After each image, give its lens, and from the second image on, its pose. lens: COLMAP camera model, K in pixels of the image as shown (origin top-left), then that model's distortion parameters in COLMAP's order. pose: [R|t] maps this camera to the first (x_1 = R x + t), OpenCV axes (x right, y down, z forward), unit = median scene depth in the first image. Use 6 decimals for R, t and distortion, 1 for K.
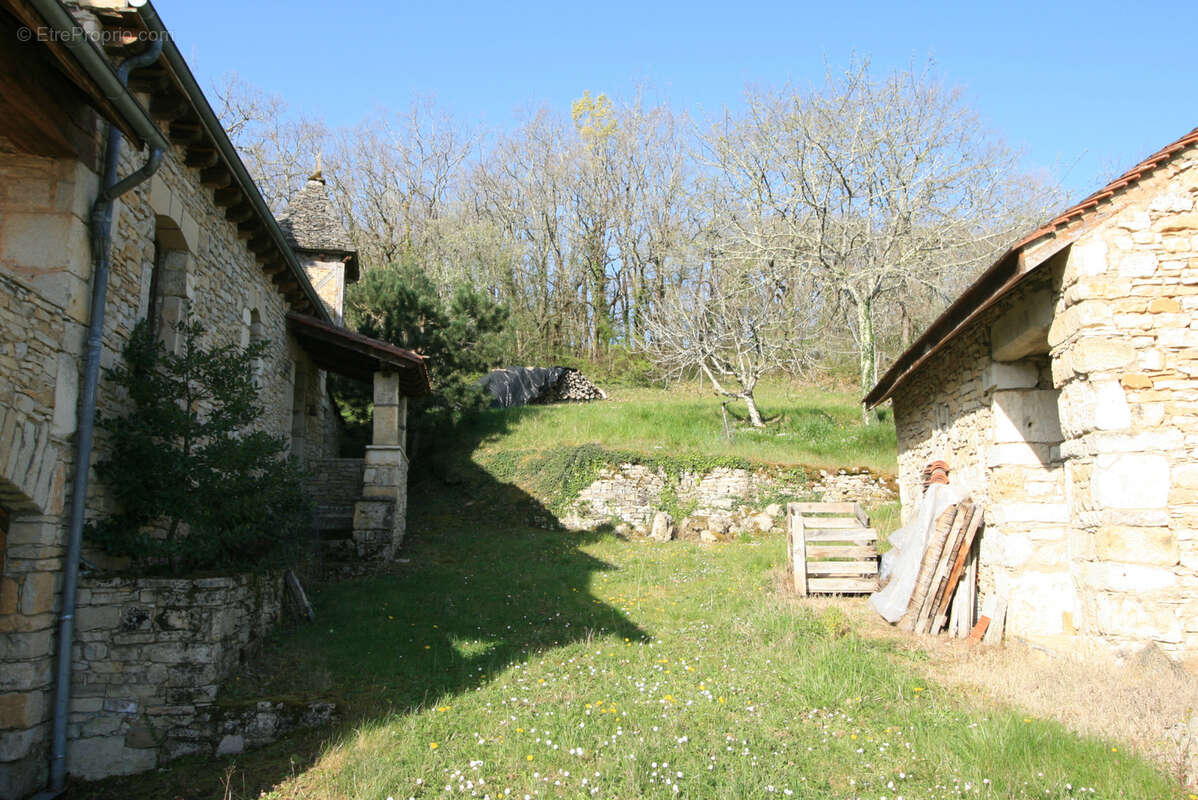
lens RADIAL K [[888.5, 0, 597.1], [0, 888.5, 395.1], [0, 0, 1]] dist [0.008134, 0.000300]
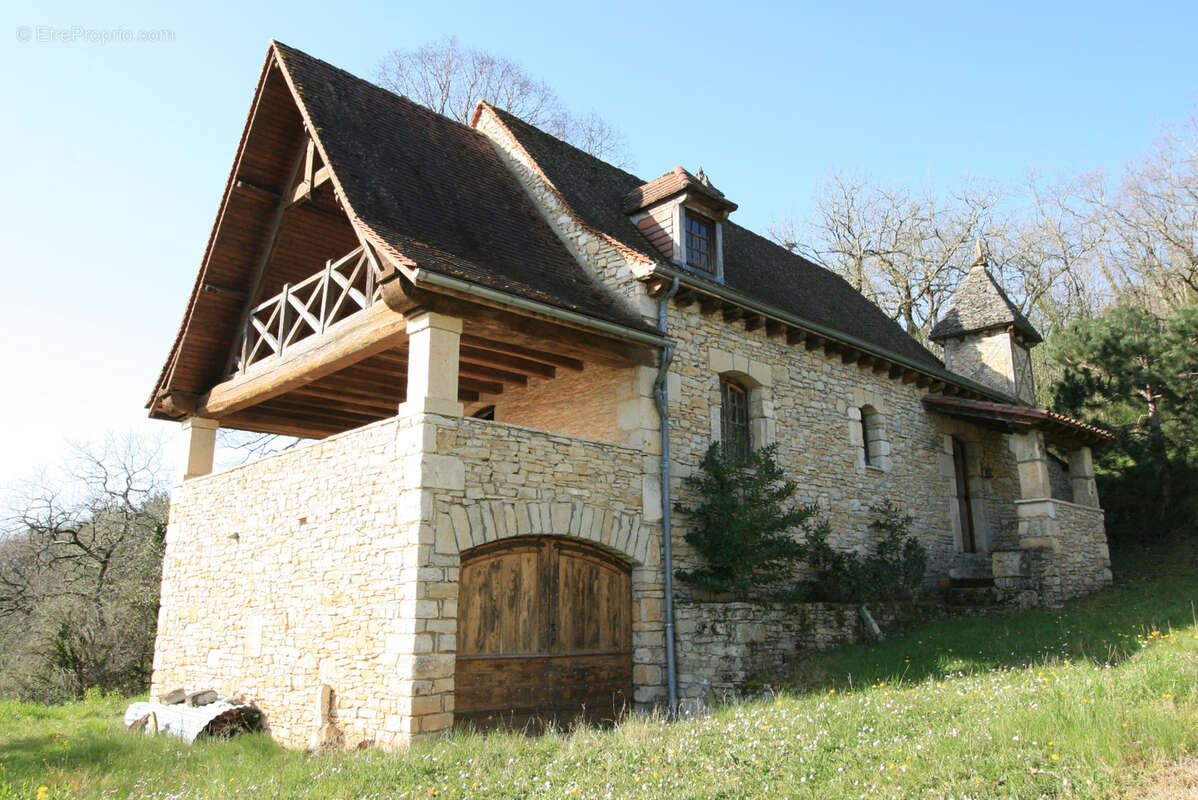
lens RADIAL K [[873.6, 0, 596.8], [0, 873.6, 395.6], [0, 0, 1]] dist [0.007681, -0.000411]
pose [[0.577139, -0.202498, -0.791142, 0.739426], [0.139051, 0.978990, -0.149141, 0.044660], [0.804721, -0.023934, 0.593170, -0.108297]]
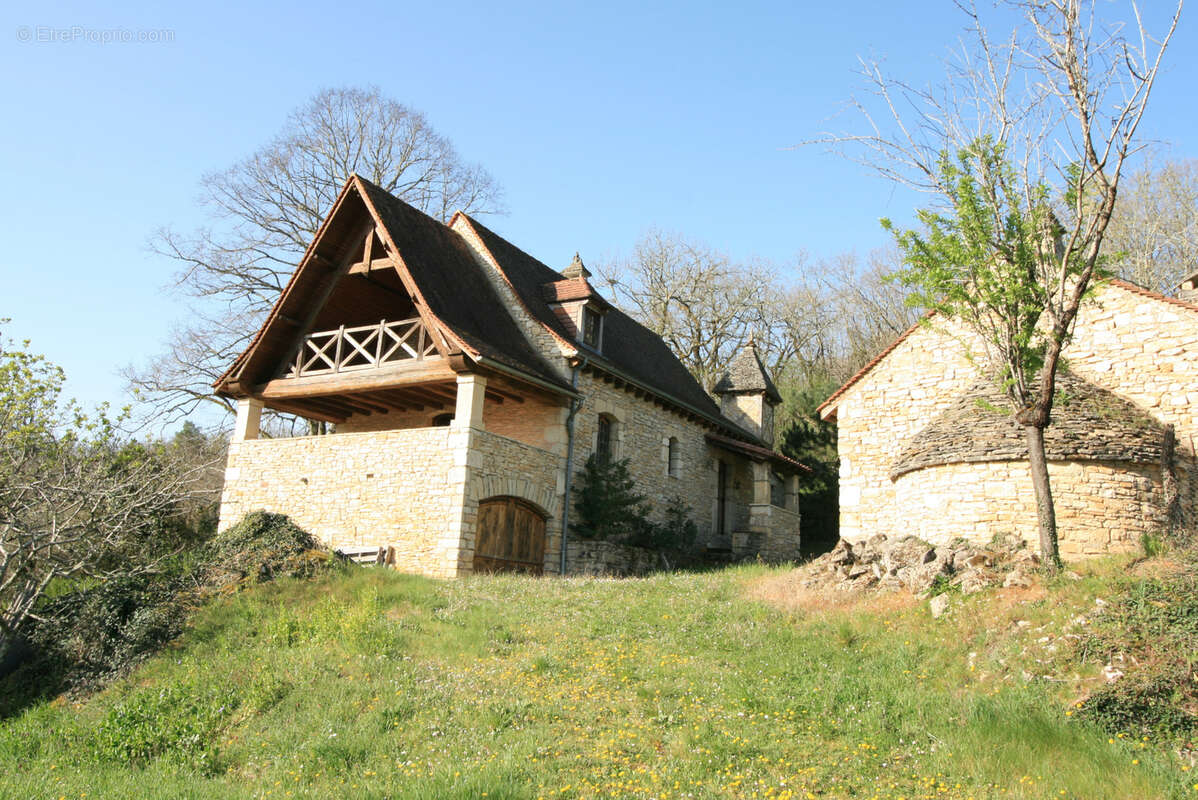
lens RADIAL K [[873.6, 0, 596.8], [0, 873.6, 395.6], [0, 0, 1]] dist [0.007681, -0.000411]
pose [[0.770218, -0.106670, -0.628797, 1.465780], [0.048084, 0.992820, -0.109525, 0.042235], [0.635966, 0.054123, 0.769817, -1.307207]]
